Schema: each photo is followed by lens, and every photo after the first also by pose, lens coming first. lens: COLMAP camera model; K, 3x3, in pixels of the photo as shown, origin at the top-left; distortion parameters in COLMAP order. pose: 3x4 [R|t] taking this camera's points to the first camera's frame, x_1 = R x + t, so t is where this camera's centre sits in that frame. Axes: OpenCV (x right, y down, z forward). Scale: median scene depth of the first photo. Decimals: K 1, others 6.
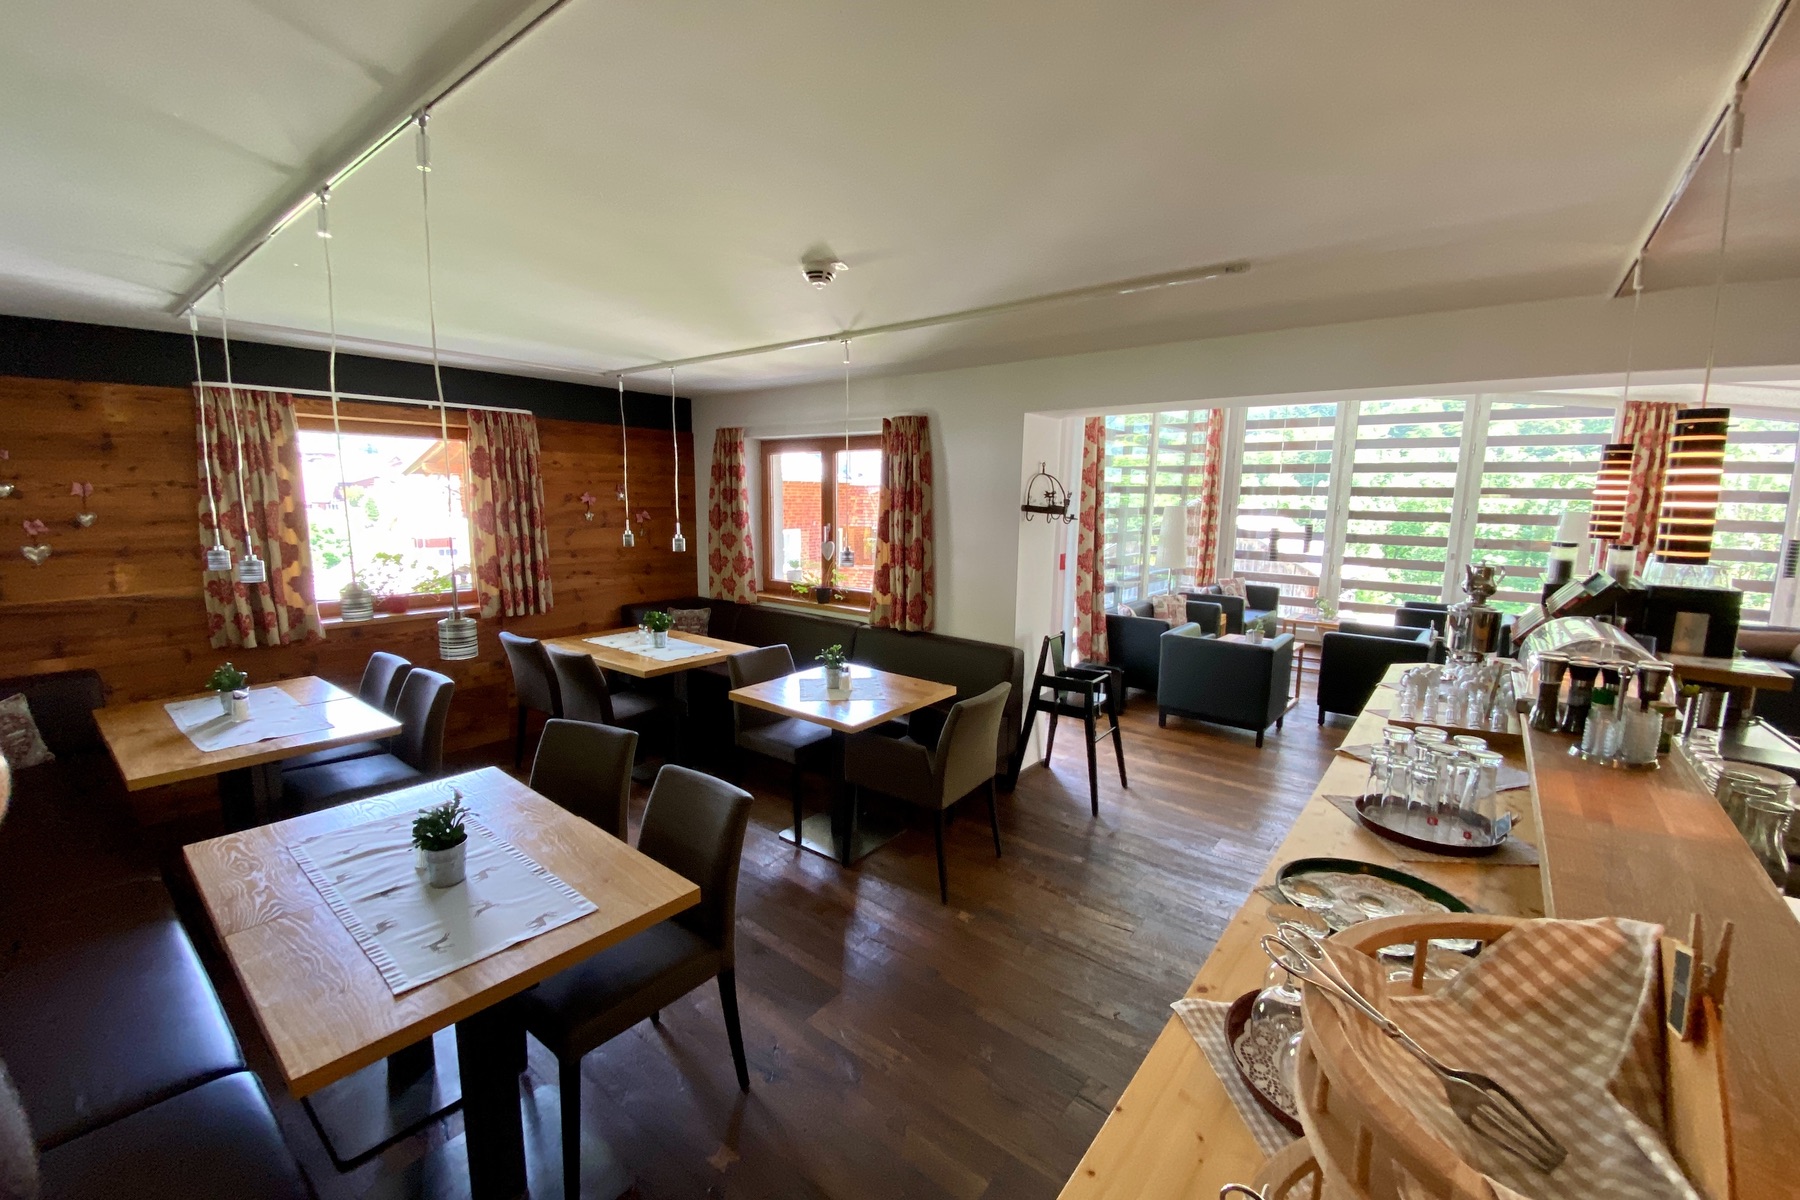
lens RADIAL K [[735.1, 0, 898.1], [0, 735.1, 608.2], [0, 0, 1]] dist [0.020668, -0.025130]
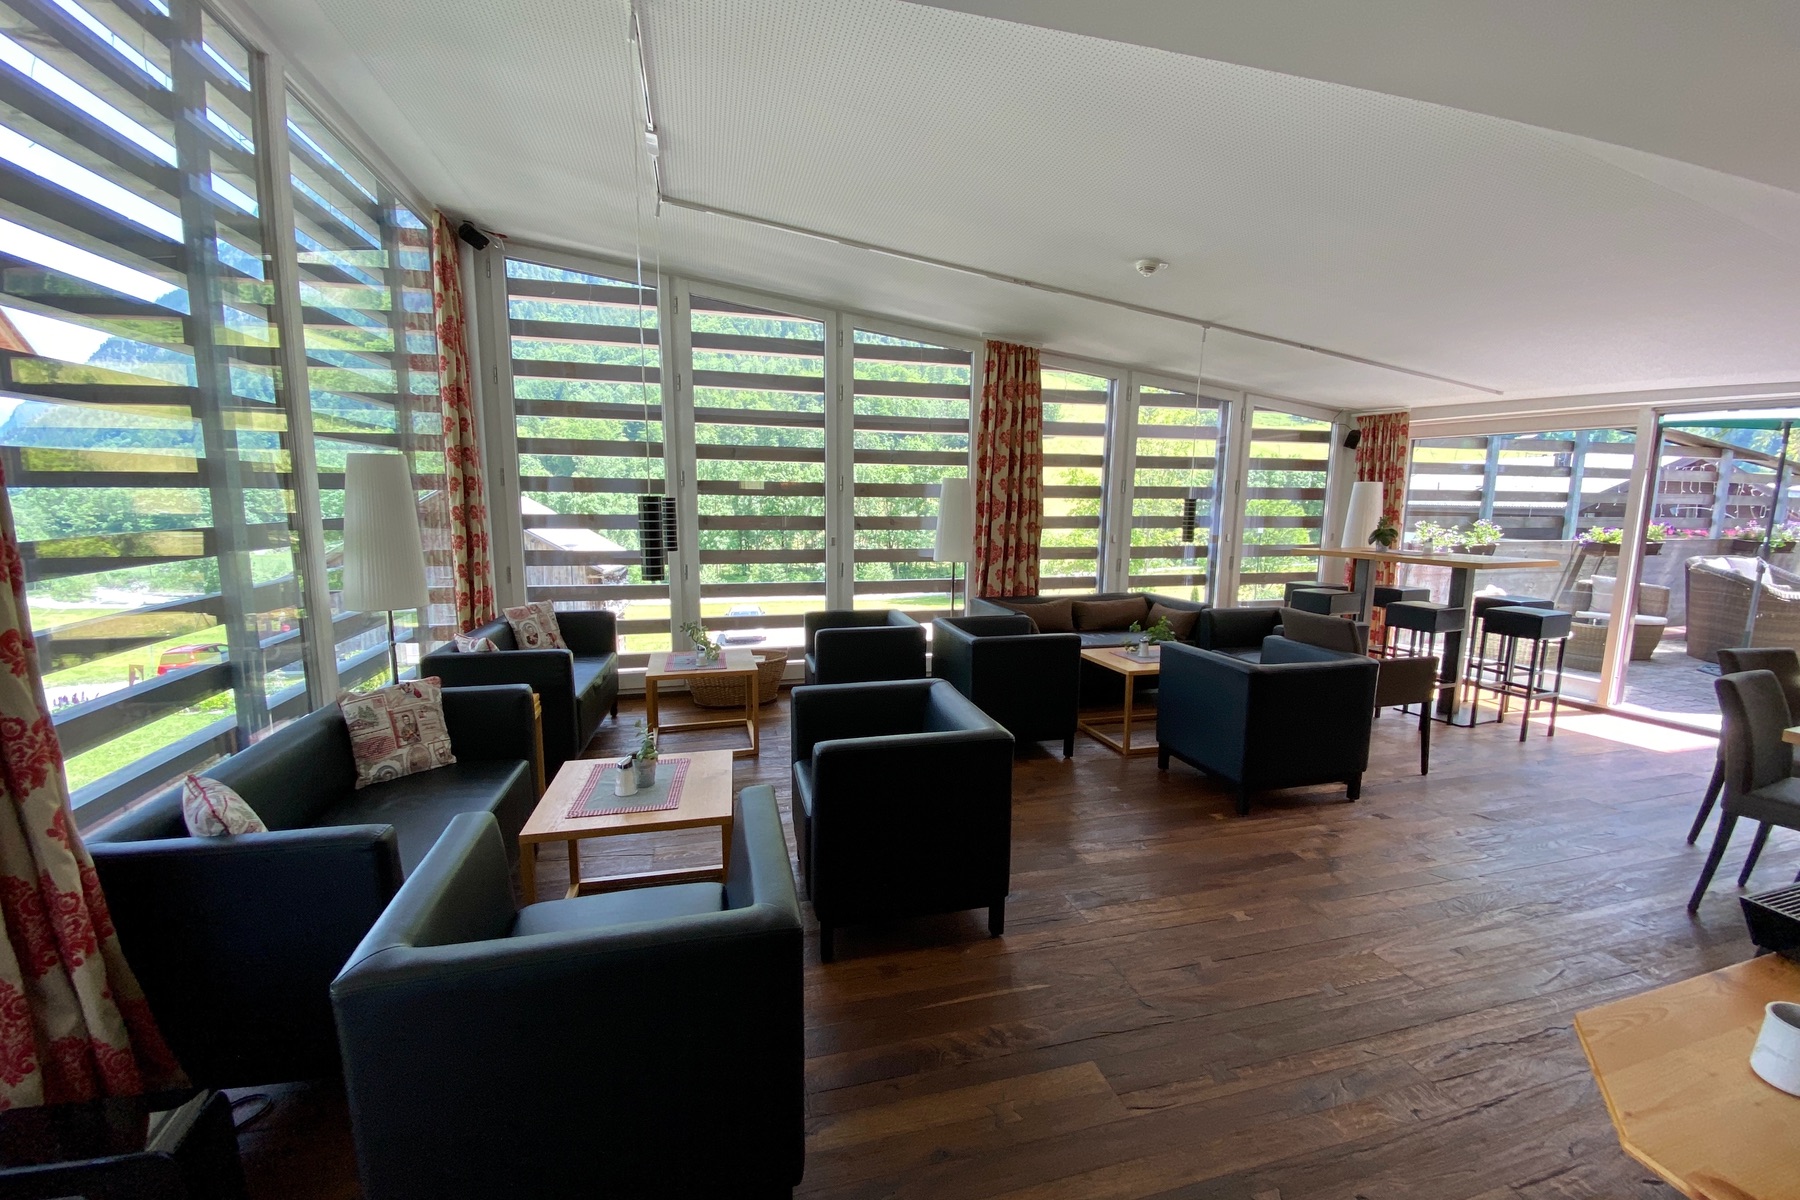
lens RADIAL K [[735.1, 0, 898.1], [0, 735.1, 608.2], [0, 0, 1]] dist [0.020668, -0.025130]
pose [[0.599456, -0.127266, 0.790225, 0.186288], [0.119736, 0.990427, 0.068678, -0.041818], [-0.791401, 0.053449, 0.608956, 0.454254]]
